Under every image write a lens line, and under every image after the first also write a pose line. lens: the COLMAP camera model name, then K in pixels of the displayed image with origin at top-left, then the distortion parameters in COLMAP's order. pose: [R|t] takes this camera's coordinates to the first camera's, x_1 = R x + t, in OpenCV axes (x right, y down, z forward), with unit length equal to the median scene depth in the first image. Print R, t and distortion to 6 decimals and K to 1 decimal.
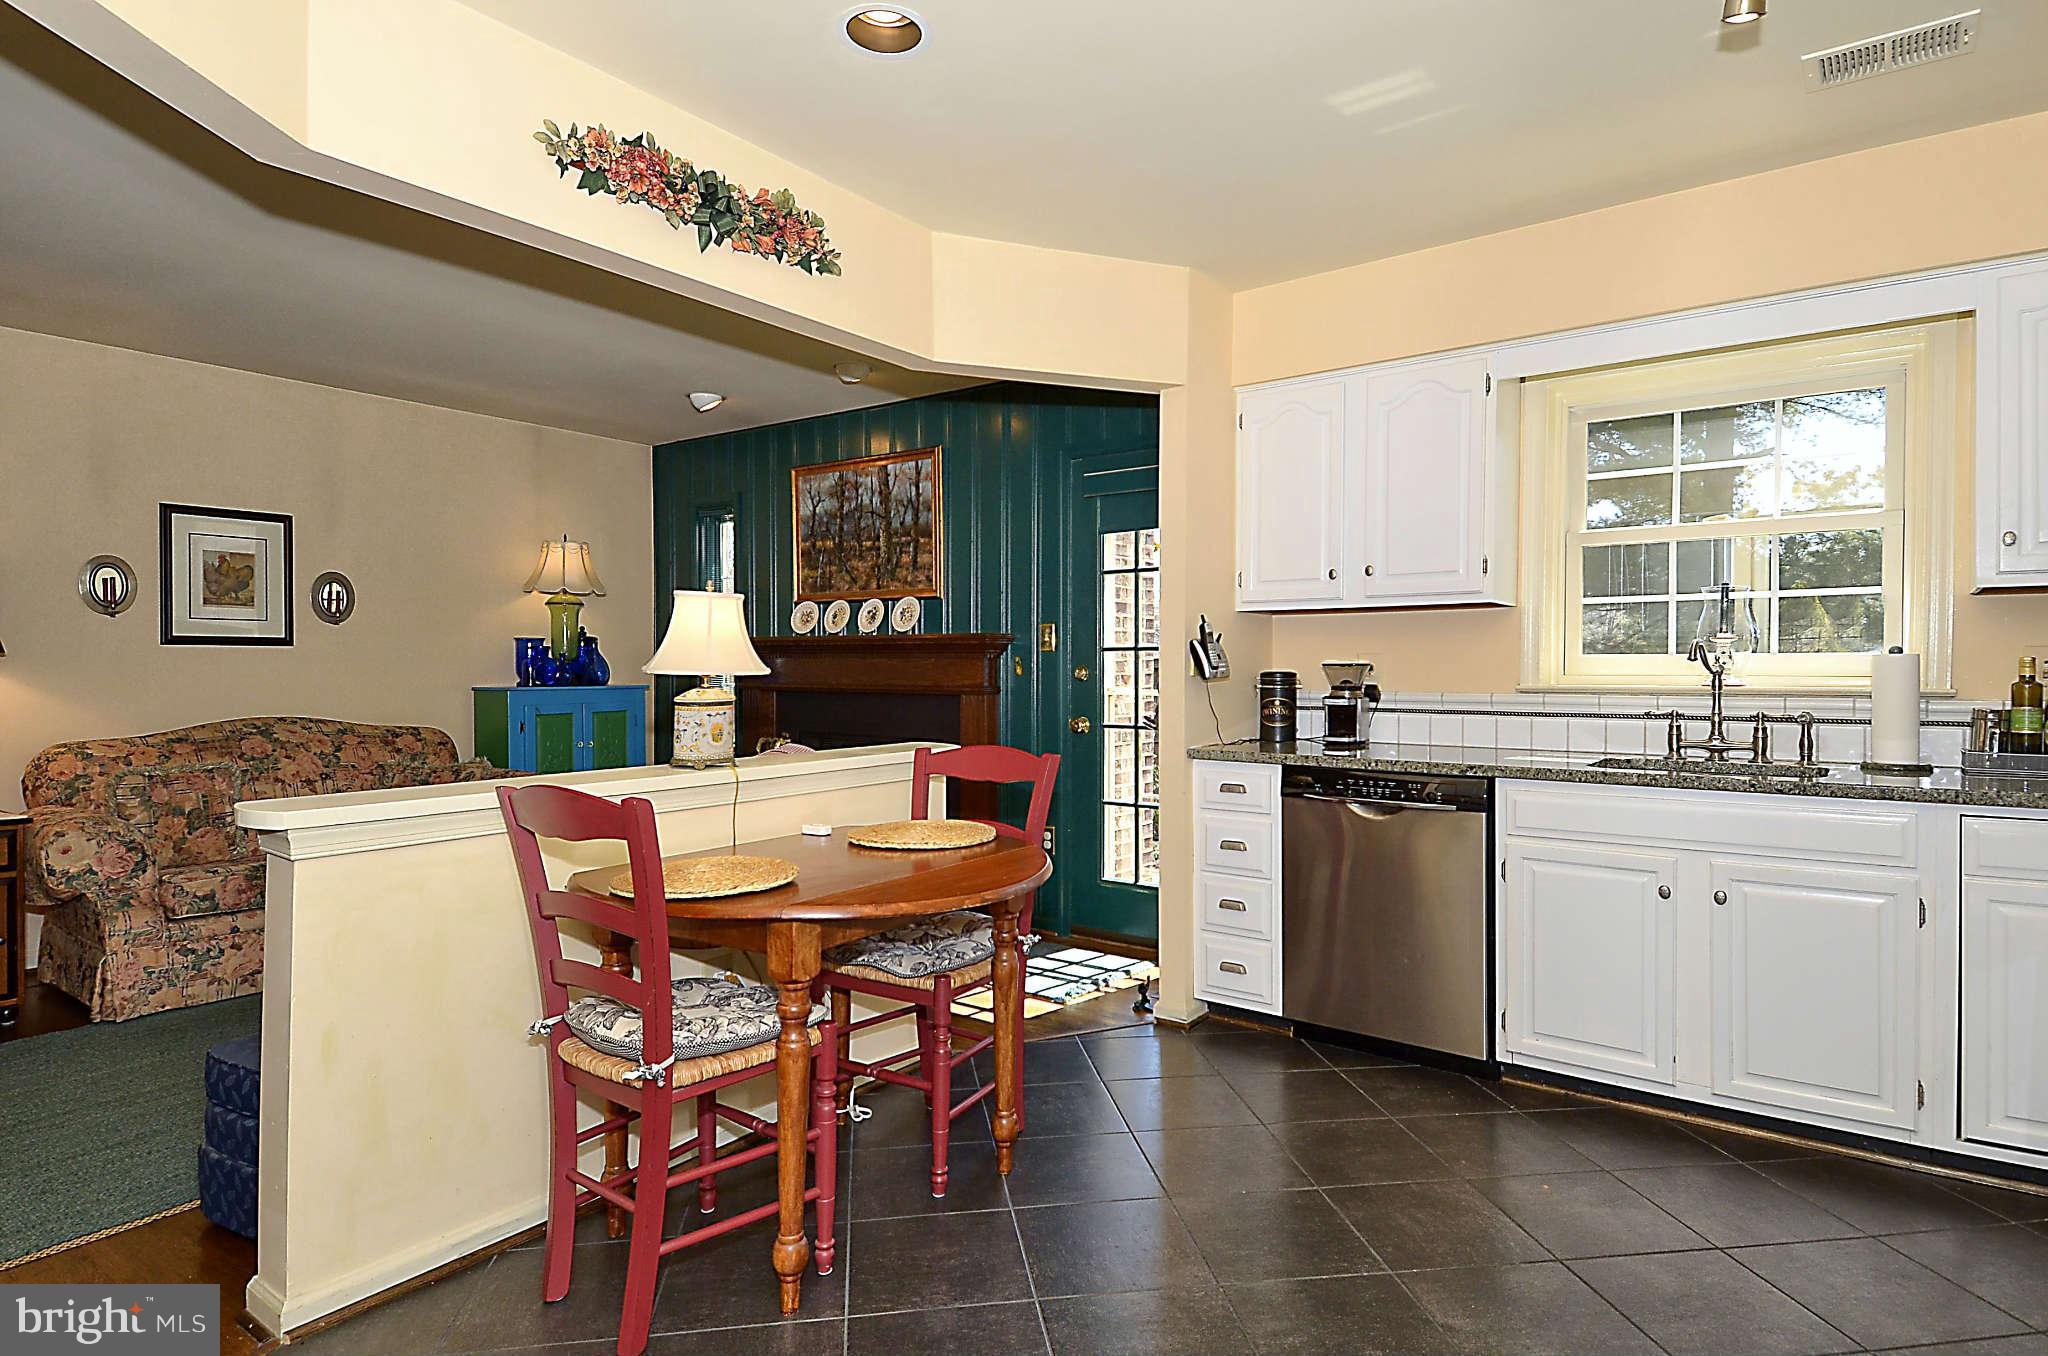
lens RADIAL K [[1064.9, 0, 1043.5], [0, 1064.9, 680.2], [0, 0, 1]] dist [0.039823, -0.010566]
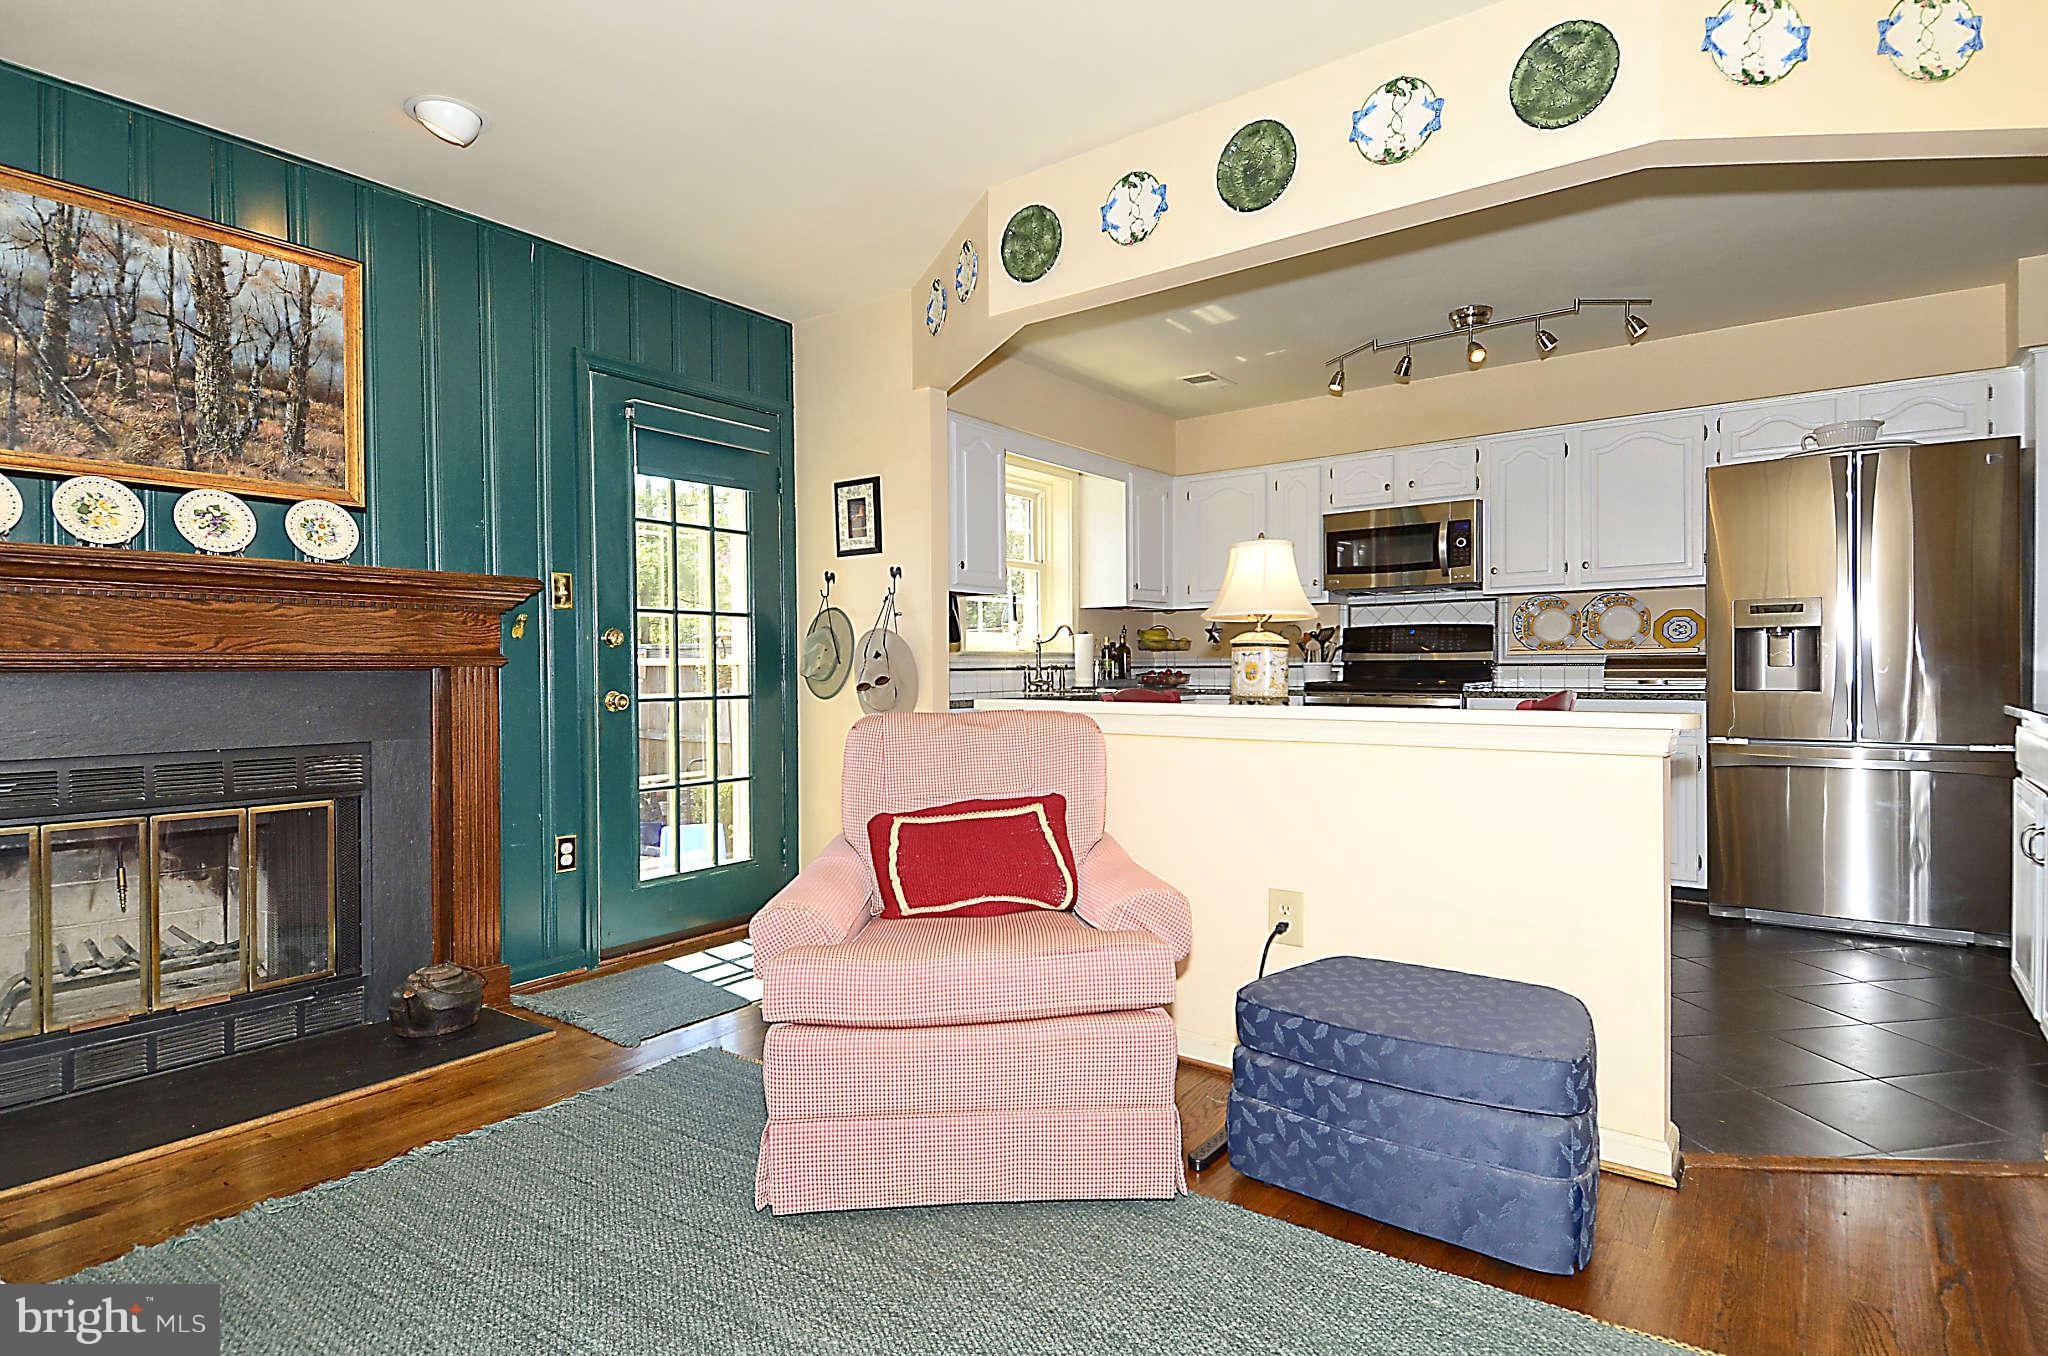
lens RADIAL K [[1064.9, 0, 1012.8], [0, 1064.9, 686.0], [0, 0, 1]] dist [0.039823, -0.010566]
pose [[0.024616, -0.019319, 0.999510, -1.052193], [0.020543, 0.999612, 0.018815, 0.028237], [-0.999486, 0.020070, 0.025003, 0.906808]]
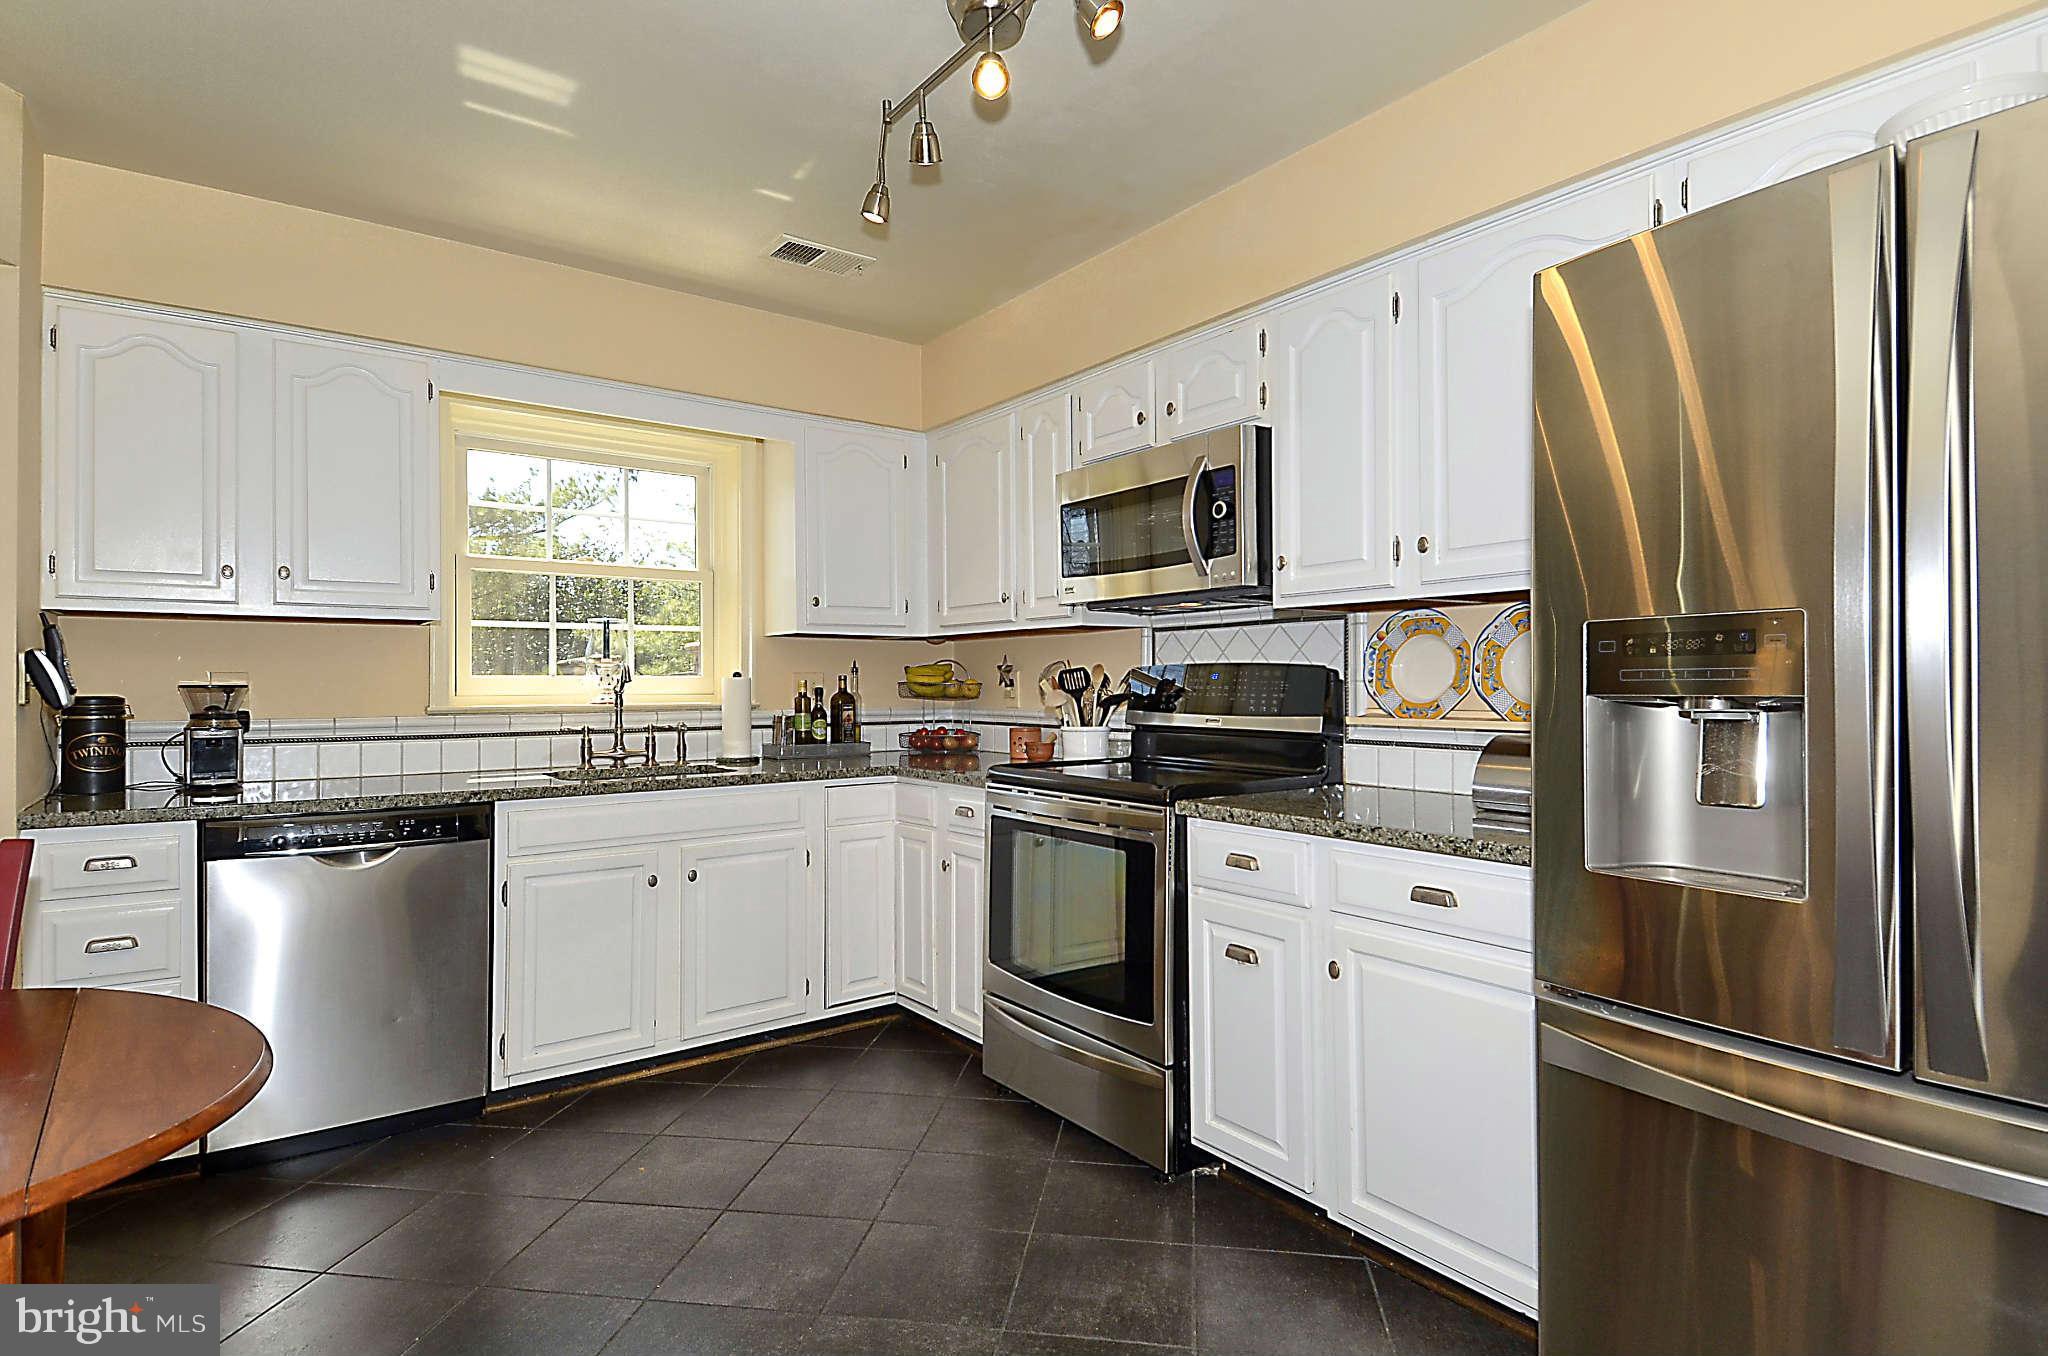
lens RADIAL K [[1064.9, 0, 1009.9], [0, 1064.9, 686.5], [0, 0, 1]] dist [0.039823, -0.010566]
pose [[0.318148, -0.003194, 0.948036, -0.309426], [0.015181, 0.999883, -0.001726, -0.004250], [-0.947919, 0.014941, 0.318160, 0.207289]]
